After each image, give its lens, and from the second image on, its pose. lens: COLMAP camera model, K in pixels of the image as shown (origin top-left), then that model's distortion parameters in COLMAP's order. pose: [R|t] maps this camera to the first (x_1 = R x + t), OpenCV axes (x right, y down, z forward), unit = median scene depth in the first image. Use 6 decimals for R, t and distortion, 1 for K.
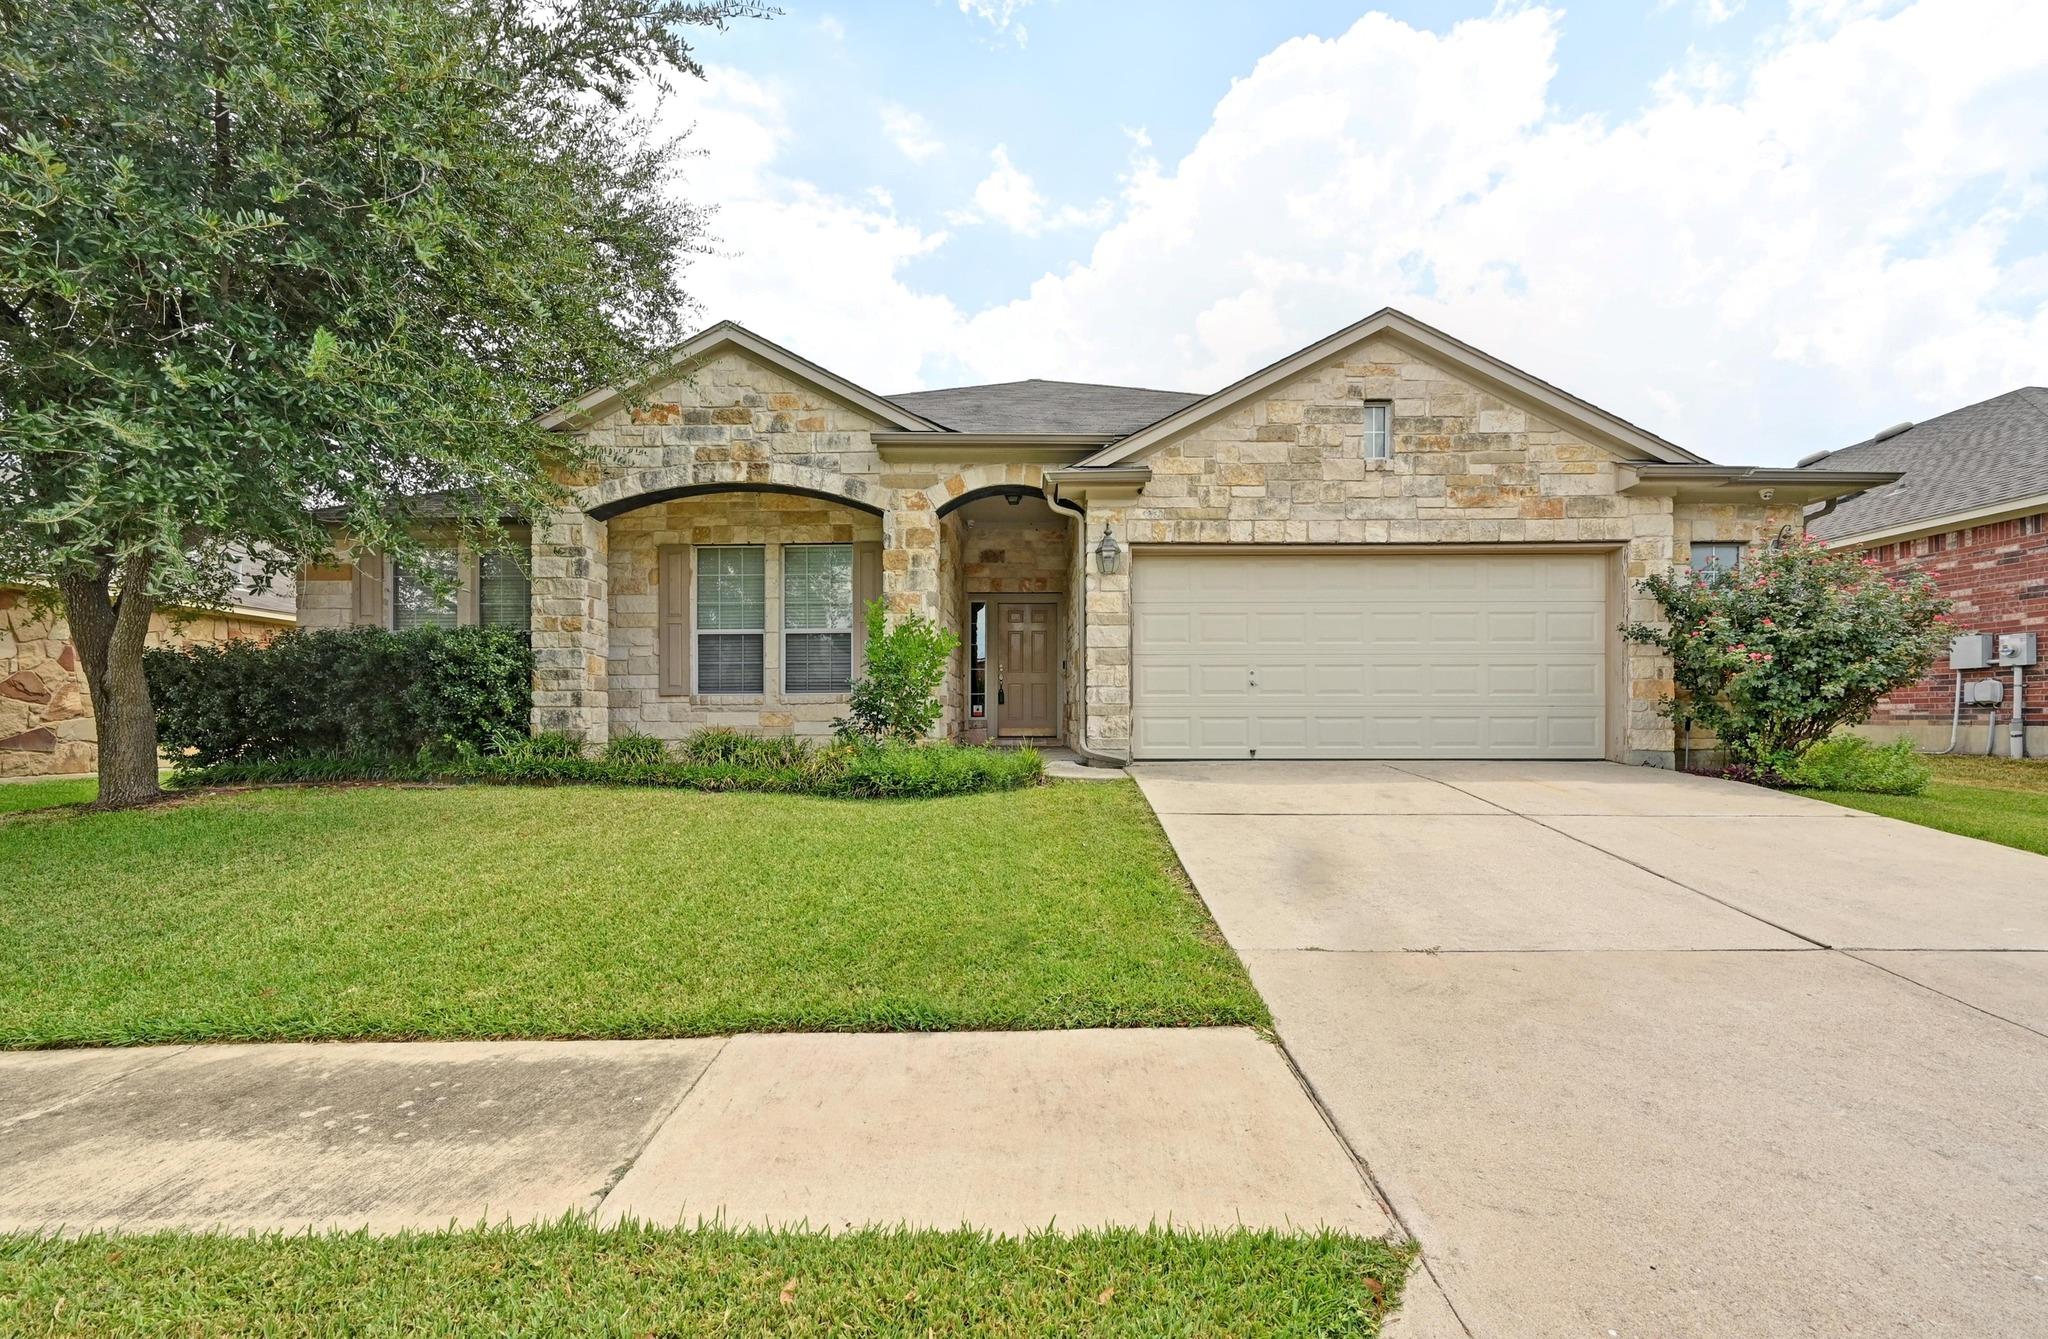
lens RADIAL K [[829.4, 0, 1024.0], [0, 829.4, 669.5], [0, 0, 1]] dist [-0.000242, -0.000003]
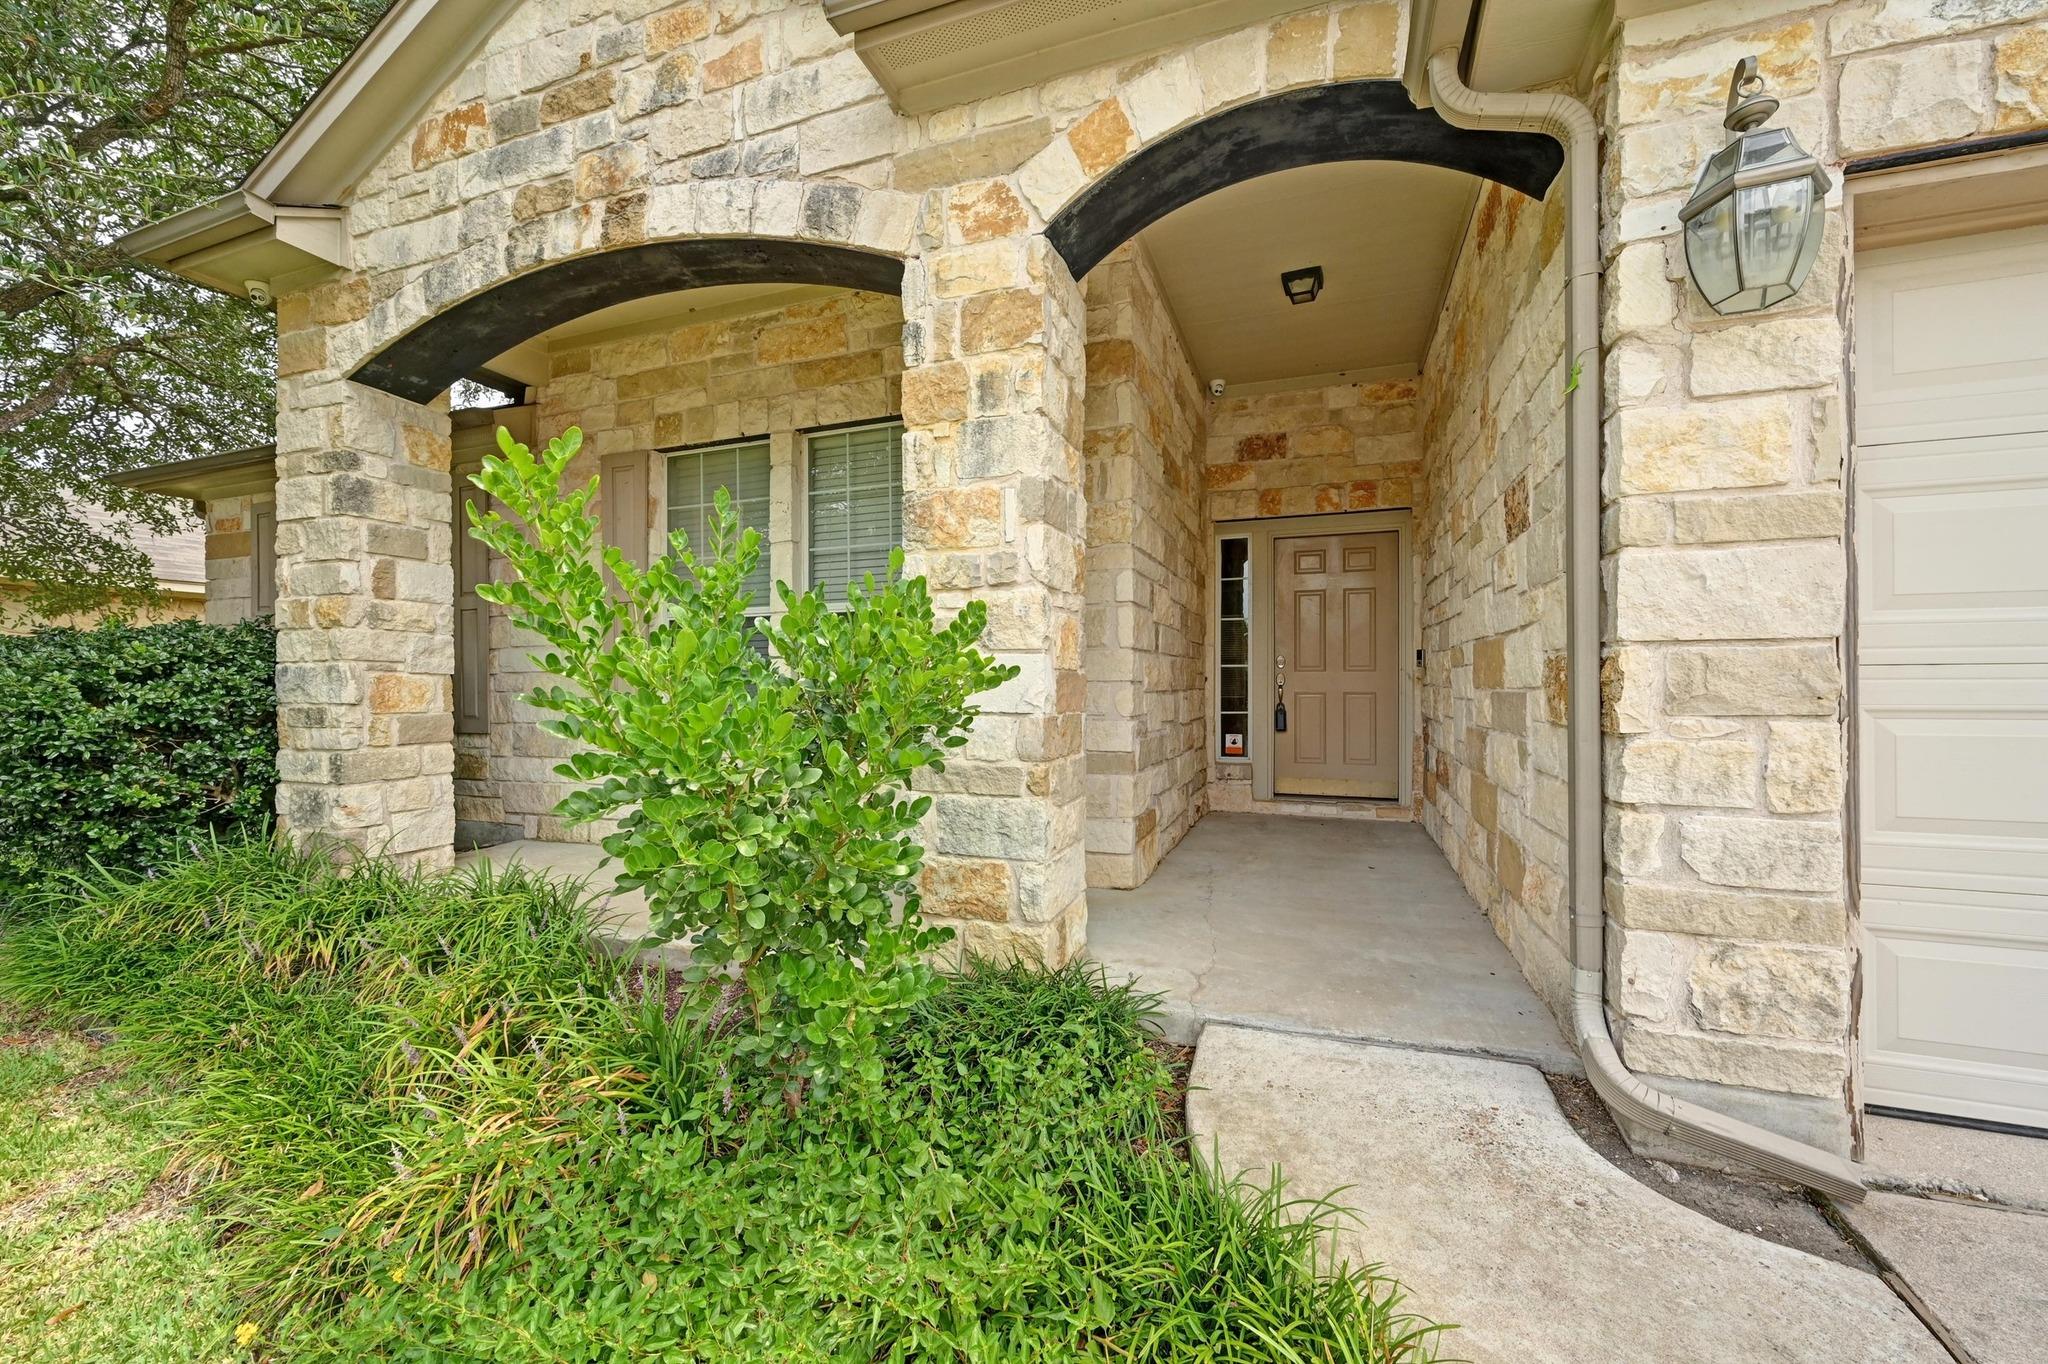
lens RADIAL K [[782.9, 0, 1024.0], [0, 782.9, 682.0], [0, 0, 1]] dist [-0.002224, 0.000079]
pose [[0.934233, -0.000543, -0.356662, -0.003954], [0.022258, 0.998139, 0.056781, -0.030669], [0.355967, -0.060985, 0.932506, 0.699538]]
